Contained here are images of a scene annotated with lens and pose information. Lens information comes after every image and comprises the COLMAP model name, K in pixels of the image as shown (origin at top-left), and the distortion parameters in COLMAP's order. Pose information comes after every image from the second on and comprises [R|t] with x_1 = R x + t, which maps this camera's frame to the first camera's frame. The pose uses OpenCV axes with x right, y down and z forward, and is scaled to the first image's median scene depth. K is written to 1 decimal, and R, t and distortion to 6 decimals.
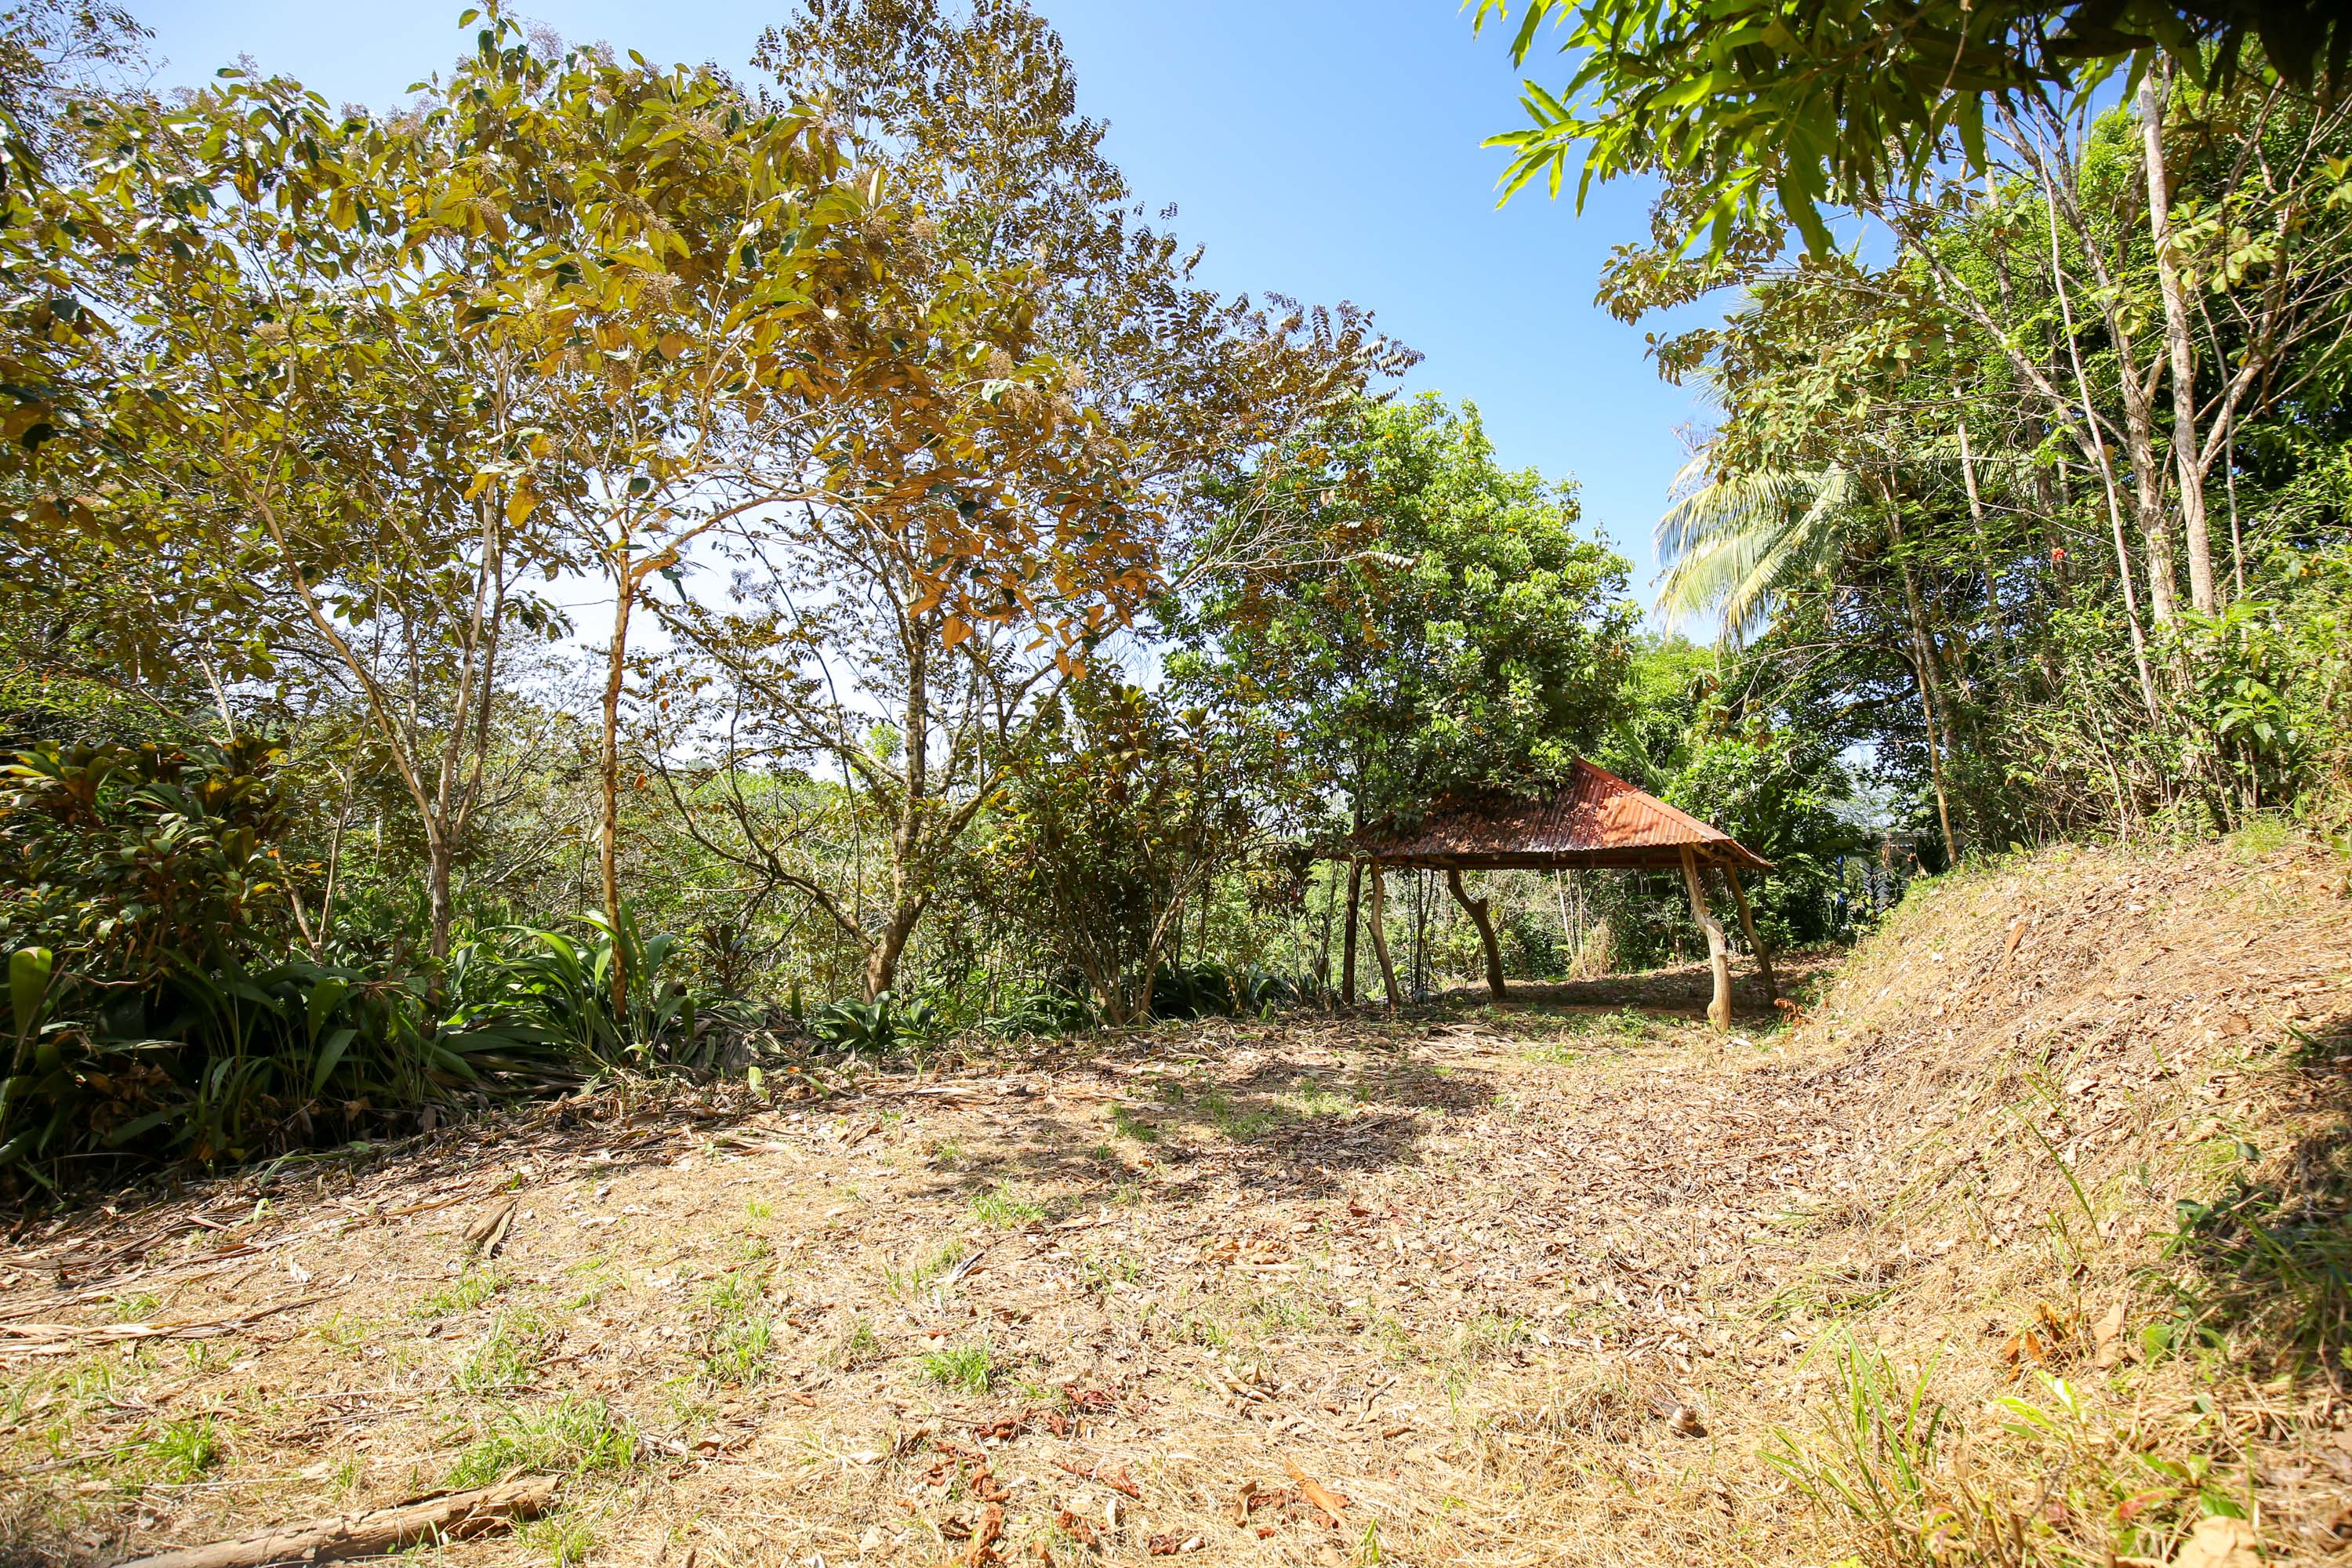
lens RADIAL K [[1068.9, 0, 1160.3], [0, 1068.9, 805.2], [0, 0, 1]] dist [-0.042918, 0.007828]
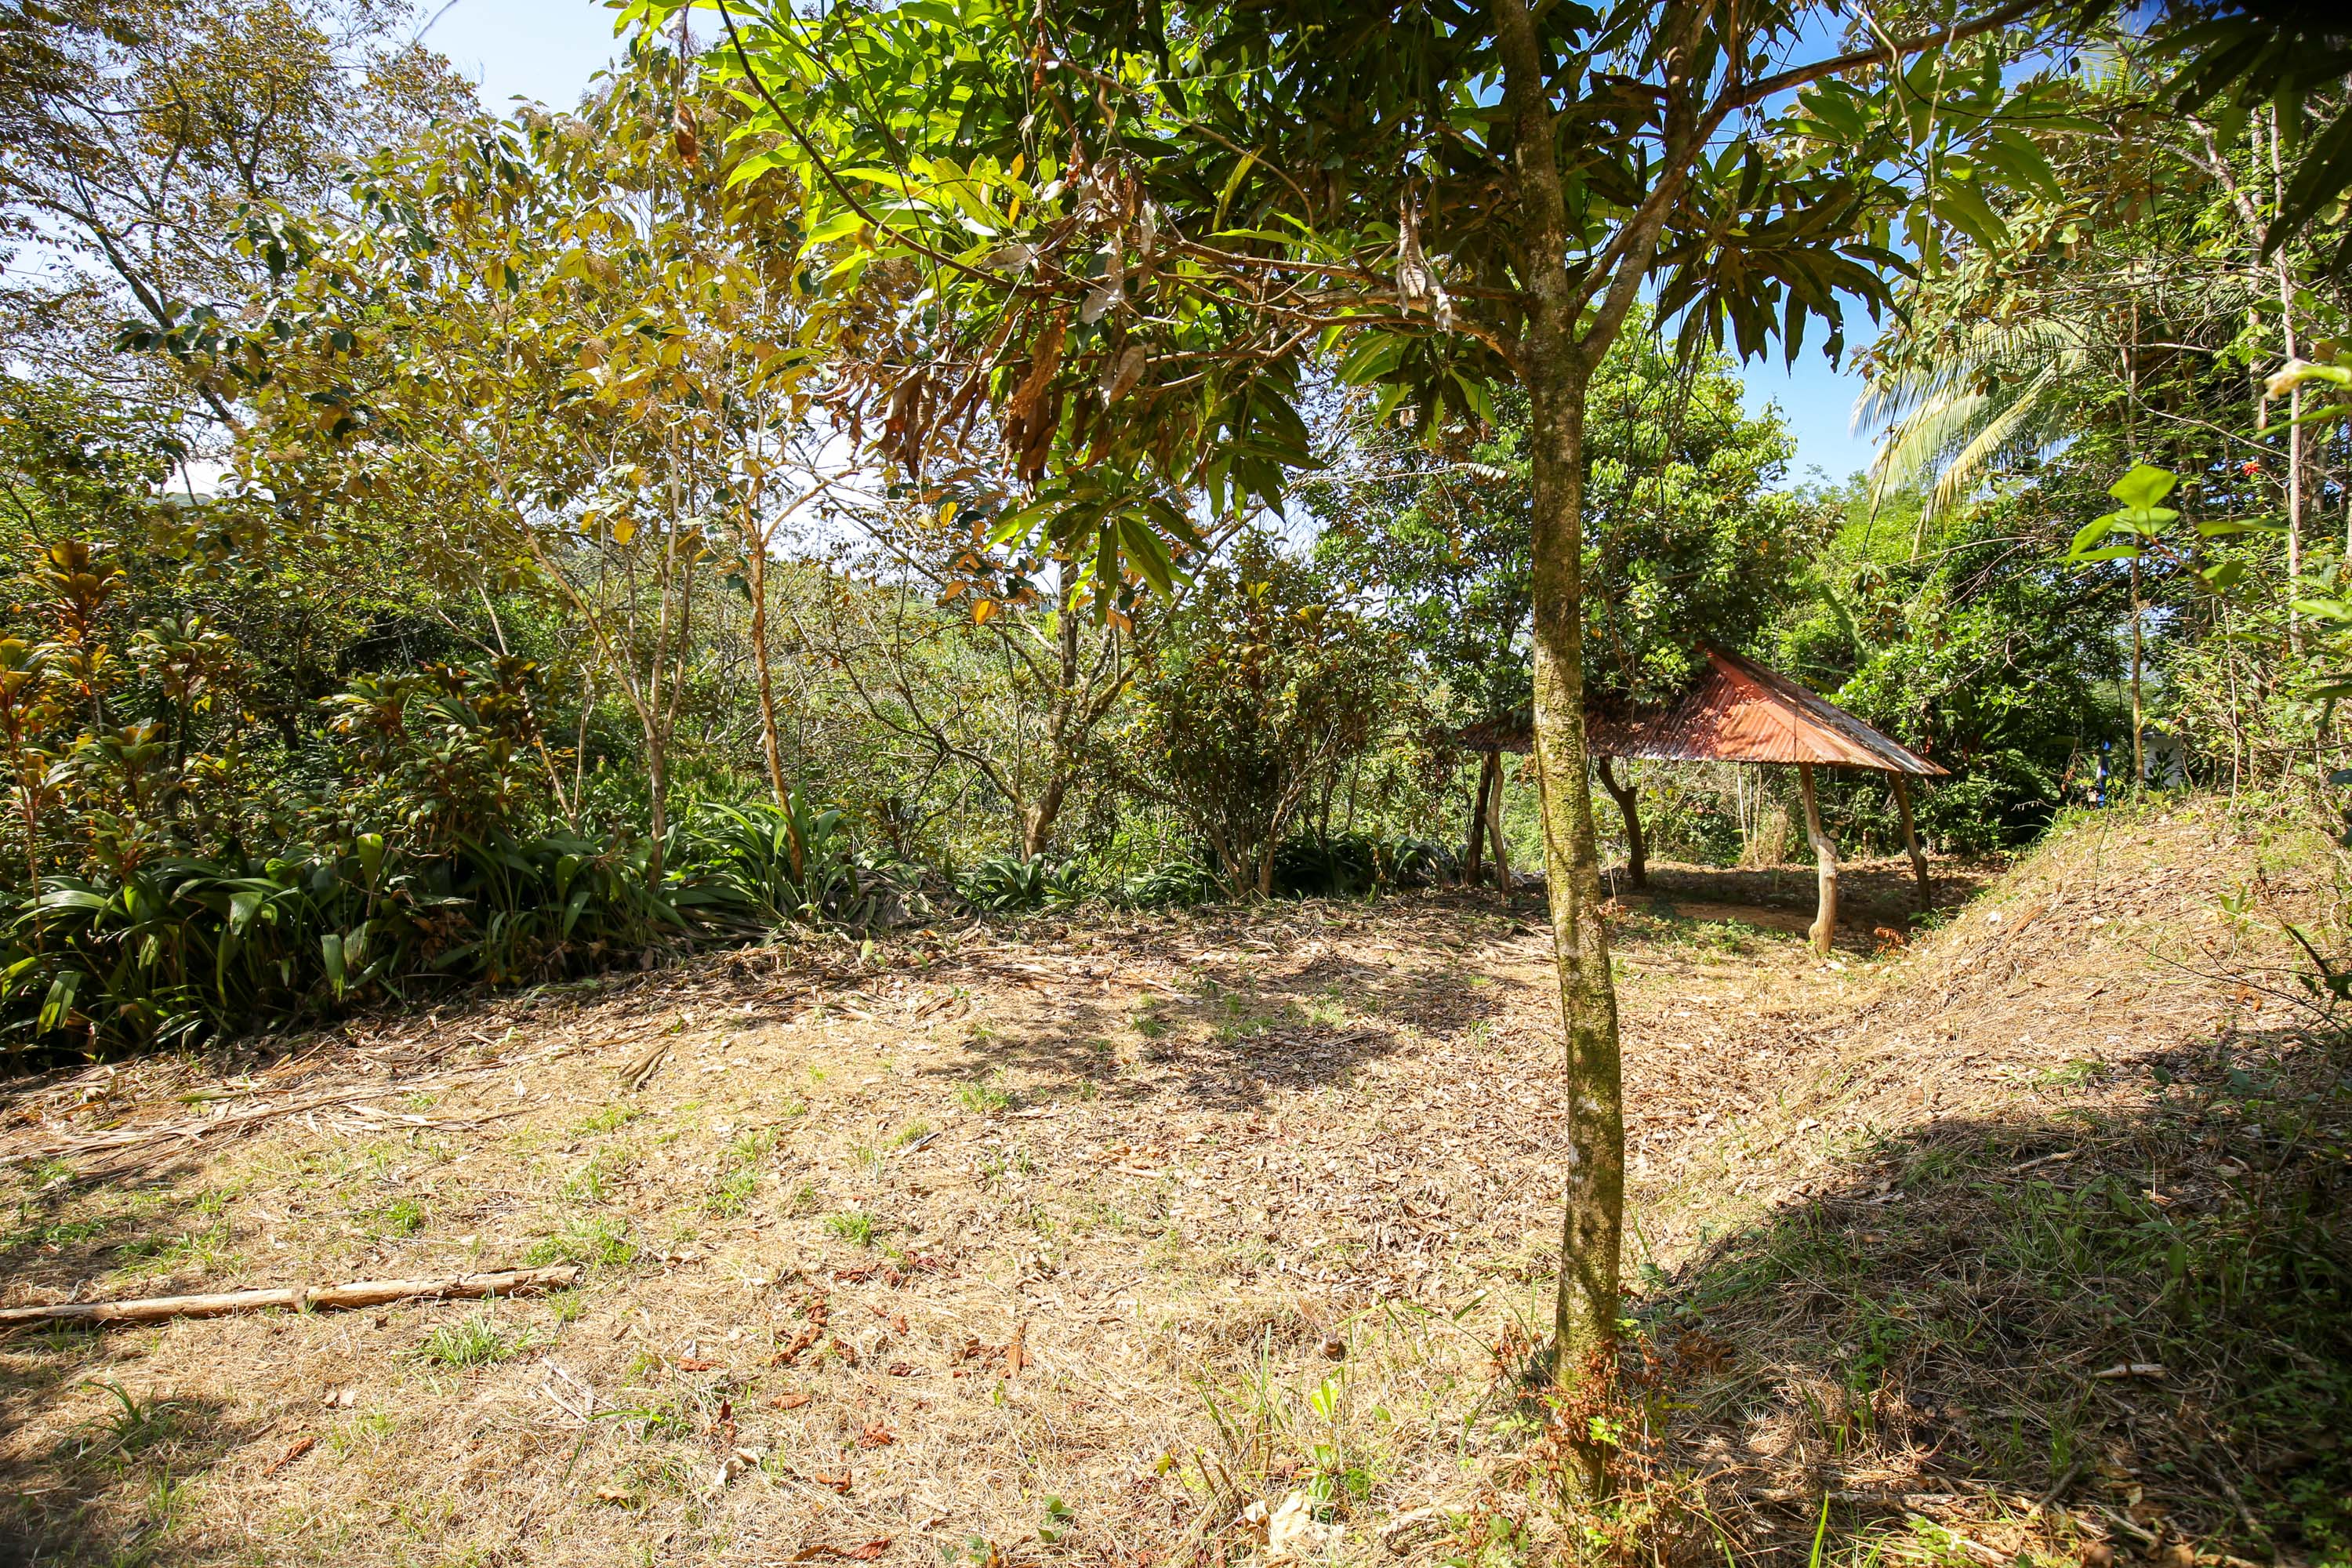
lens RADIAL K [[1079.9, 0, 1185.5], [0, 1079.9, 792.9], [0, 0, 1]] dist [-0.045989, 0.006436]
pose [[0.973223, 0.046154, -0.225180, 0.207511], [-0.008204, 0.985985, 0.166634, -0.112253], [0.229715, -0.160324, 0.959962, -0.075333]]
